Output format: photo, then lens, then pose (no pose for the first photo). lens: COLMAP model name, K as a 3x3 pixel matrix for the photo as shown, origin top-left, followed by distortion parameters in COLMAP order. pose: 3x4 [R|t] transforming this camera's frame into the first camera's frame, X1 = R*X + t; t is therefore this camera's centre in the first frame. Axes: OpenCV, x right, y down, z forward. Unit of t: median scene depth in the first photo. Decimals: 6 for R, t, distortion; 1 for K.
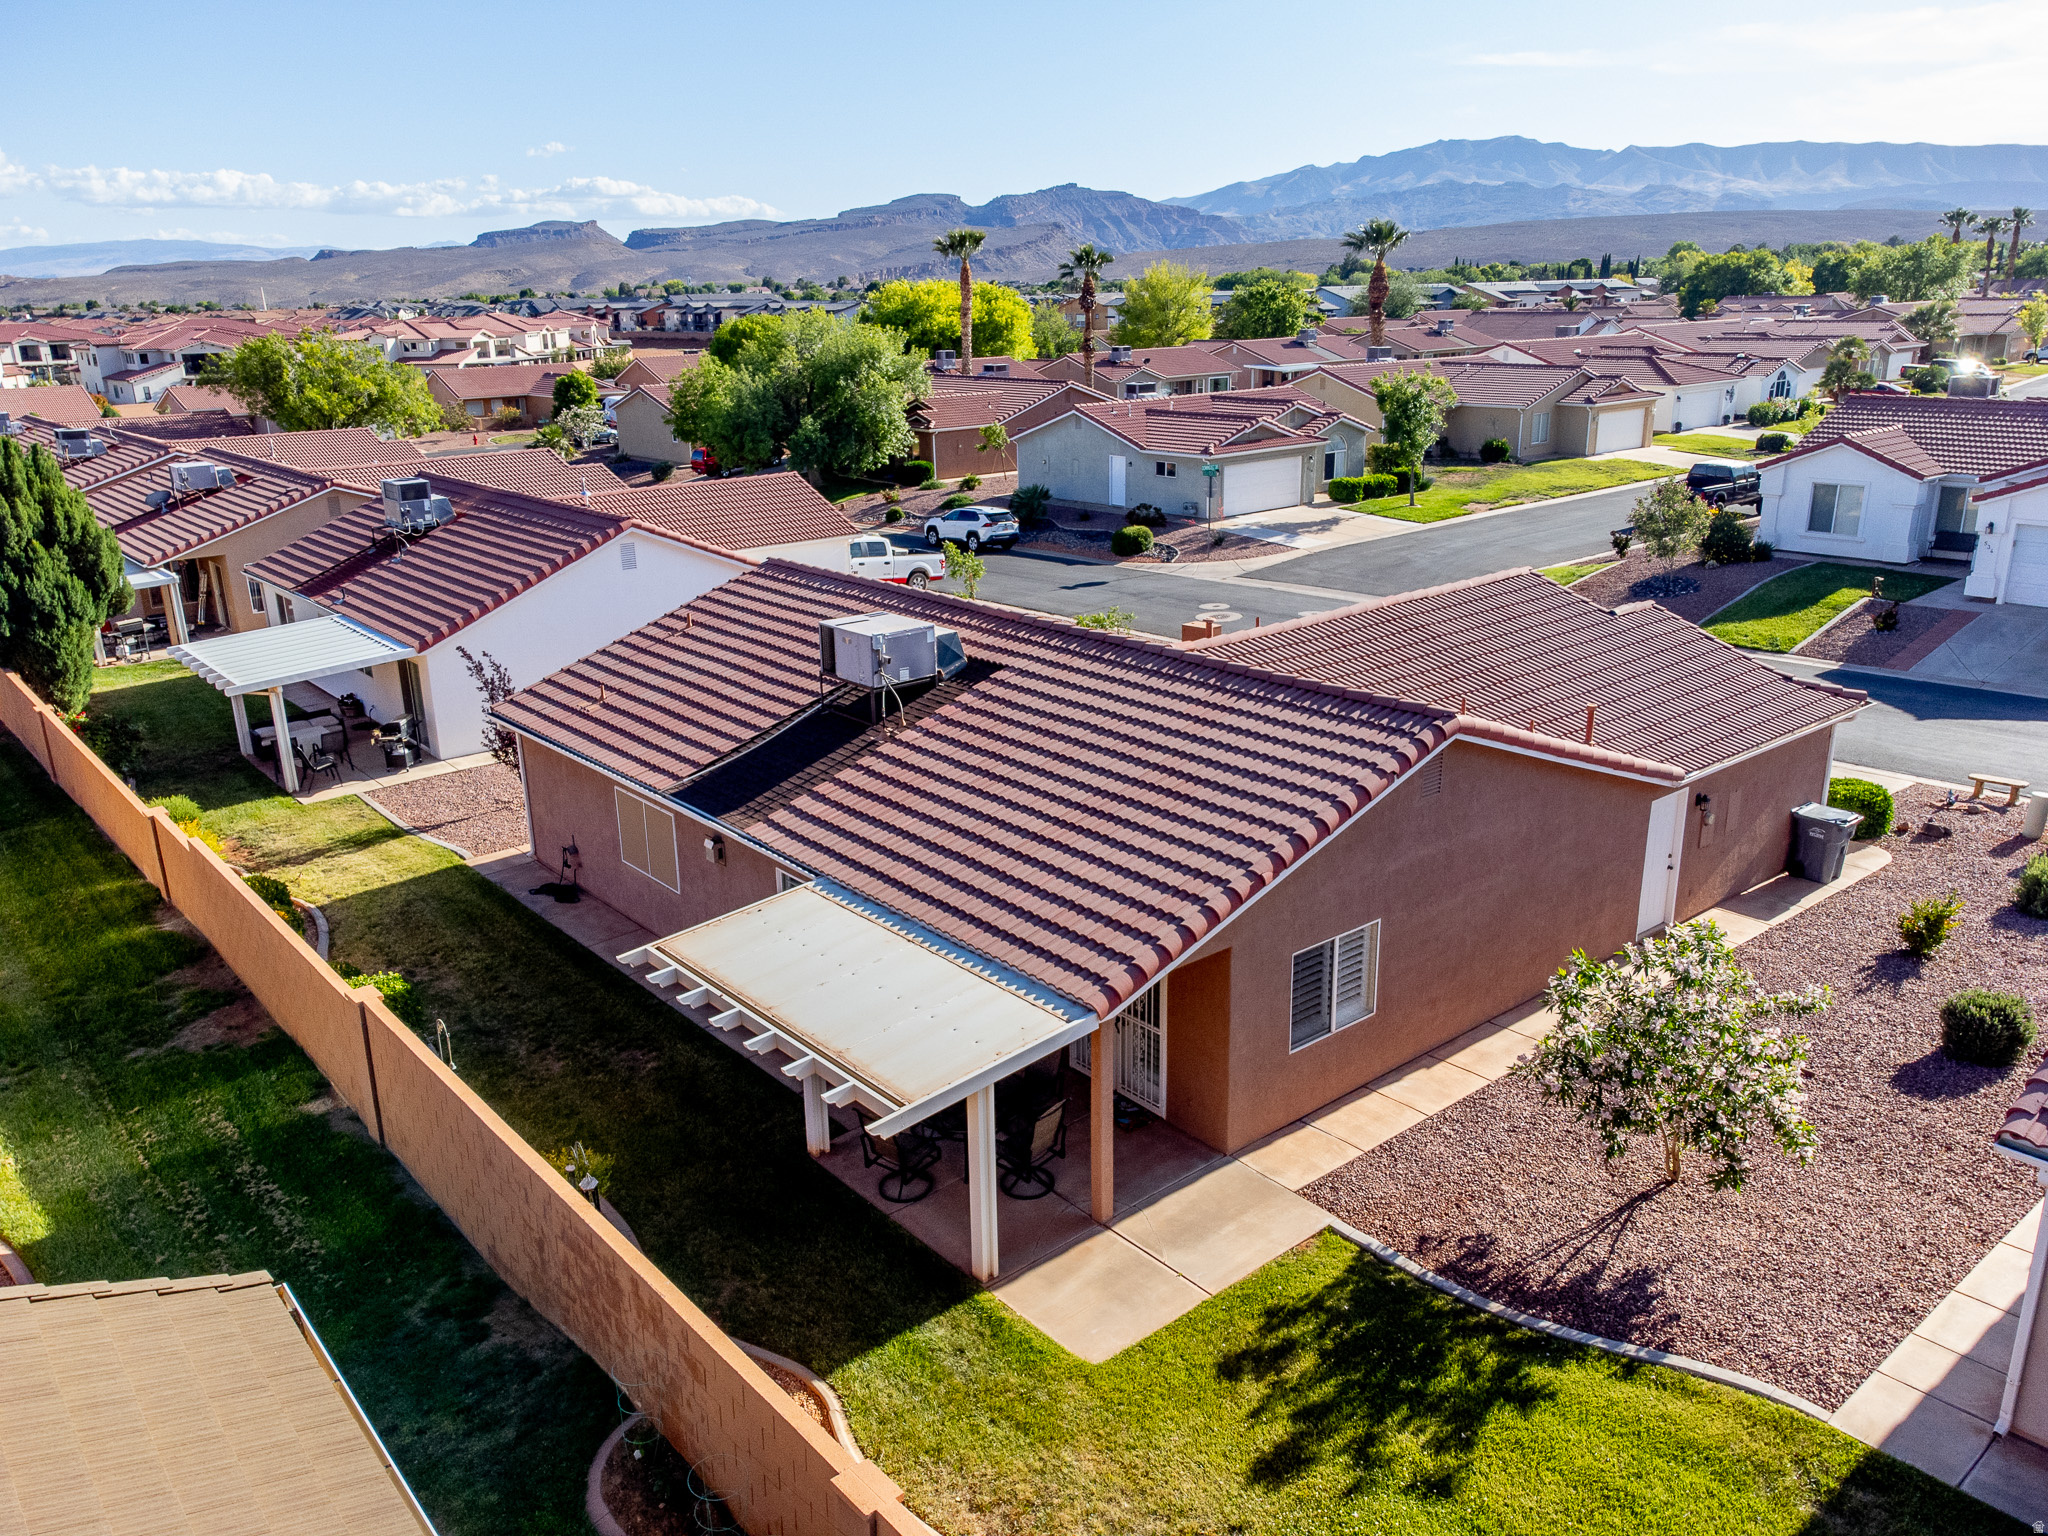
lens RADIAL K [[1531.2, 0, 1024.0], [0, 1531.2, 768.0], [0, 0, 1]] dist [0.011205, 0.007834]
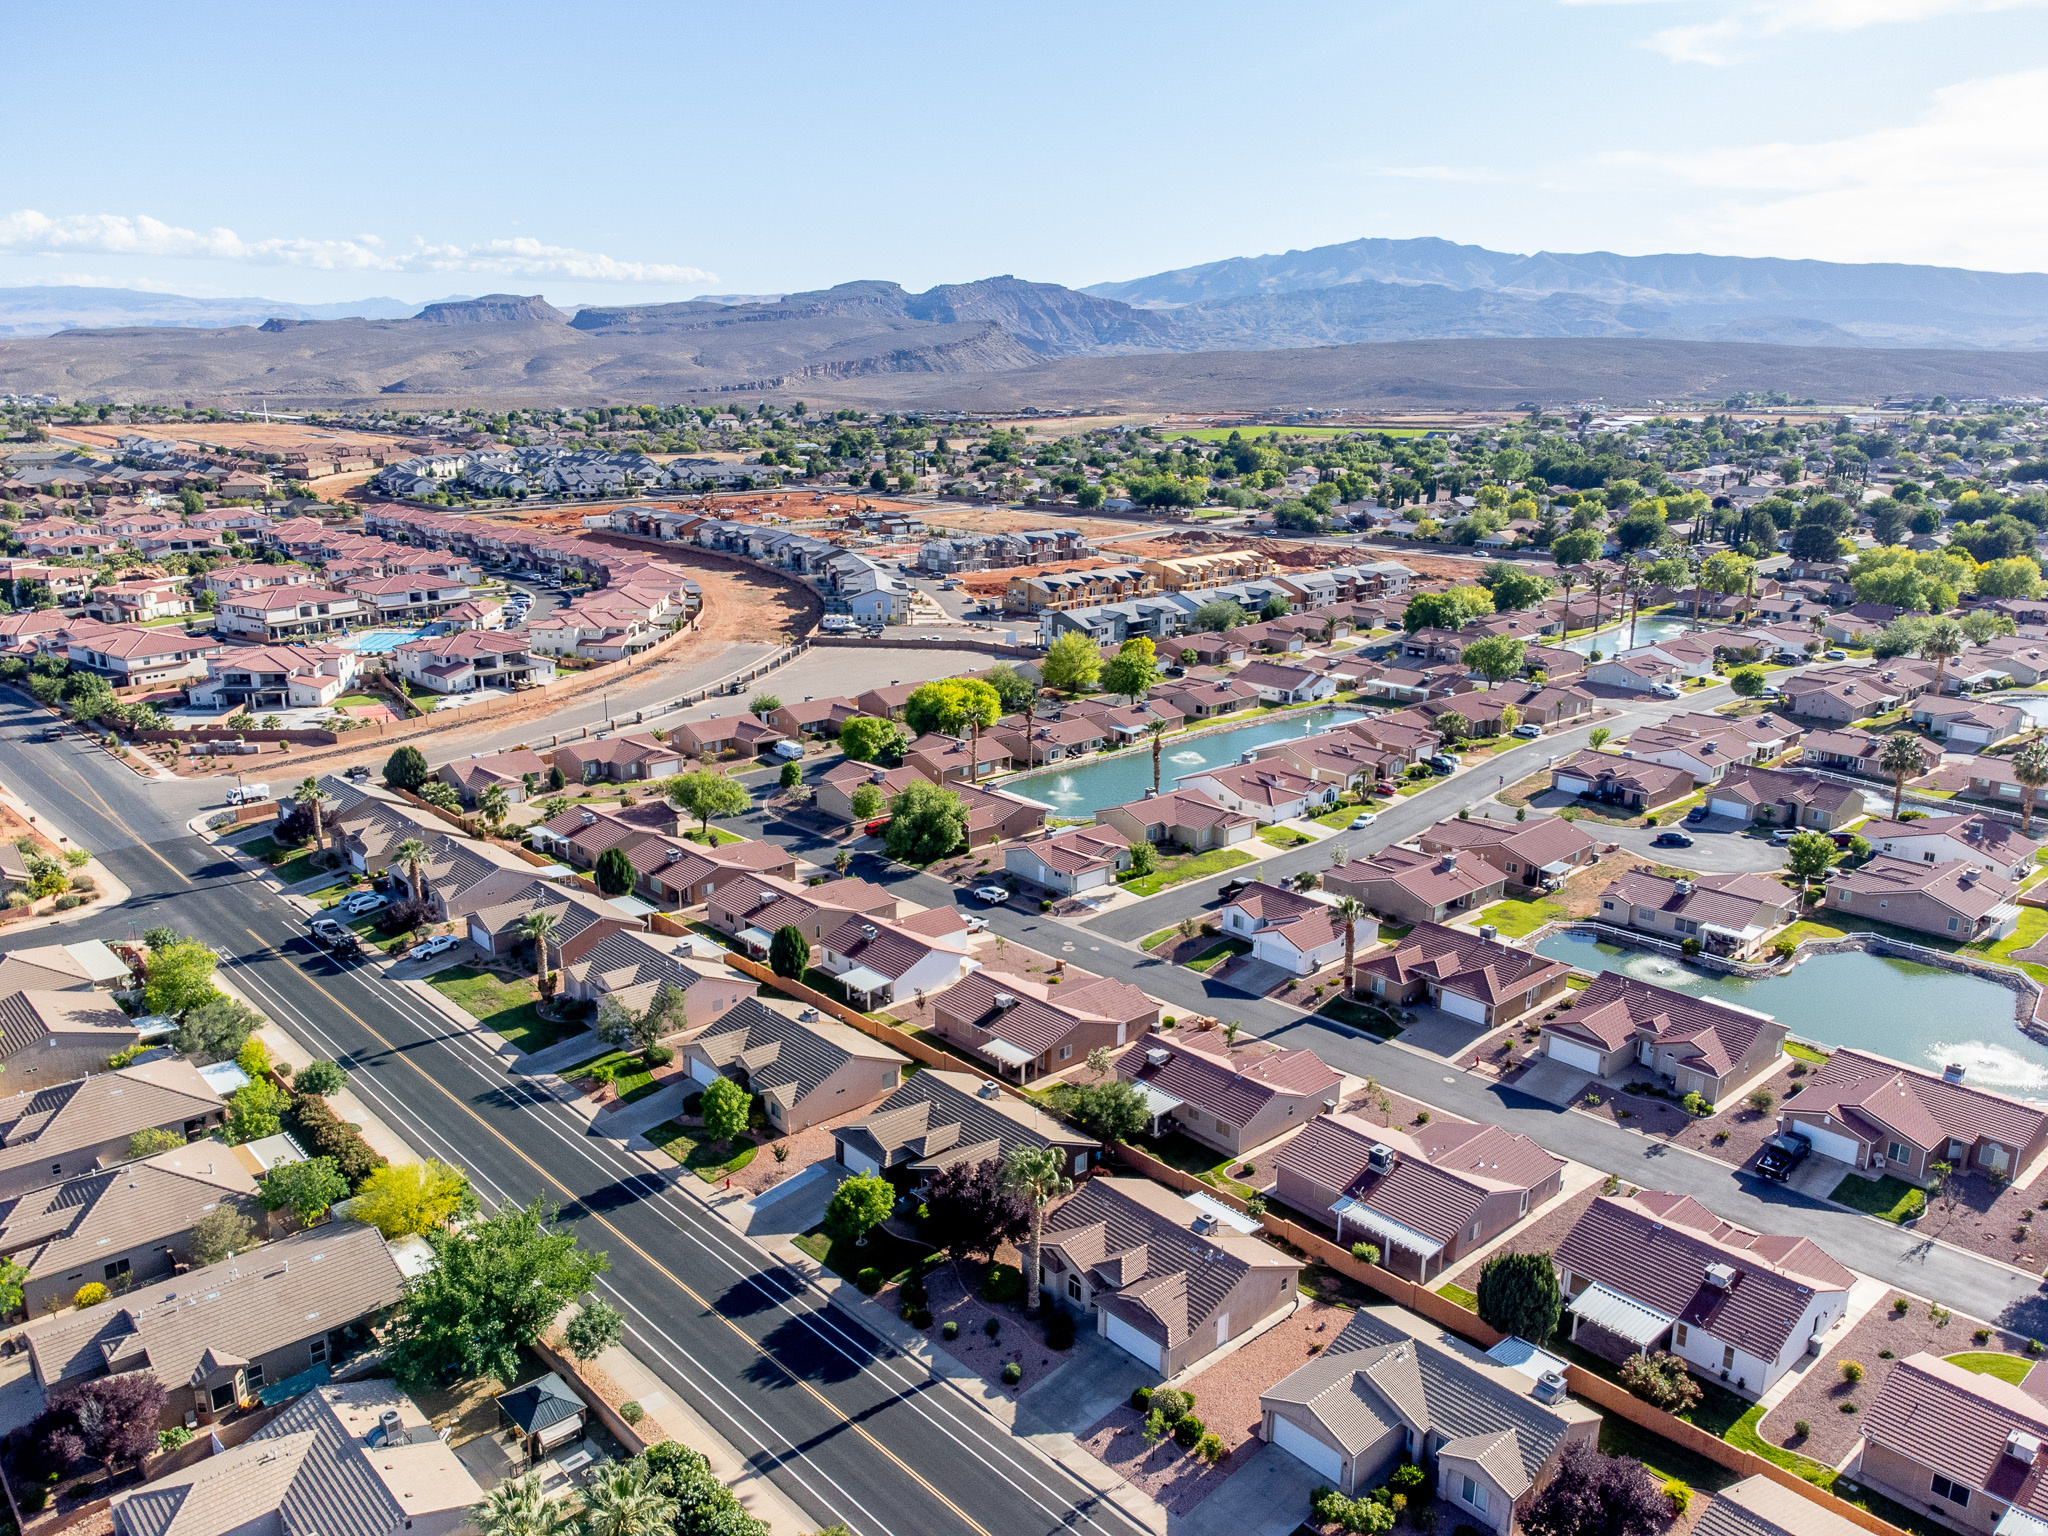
lens RADIAL K [[1531.2, 0, 1024.0], [0, 1531.2, 768.0], [0, 0, 1]] dist [0.011205, 0.007834]
pose [[0.998698, 0.018681, 0.047474, -0.122504], [-0.016612, 0.998911, -0.043607, -0.289879], [-0.048237, 0.042761, 0.997920, -2.051435]]
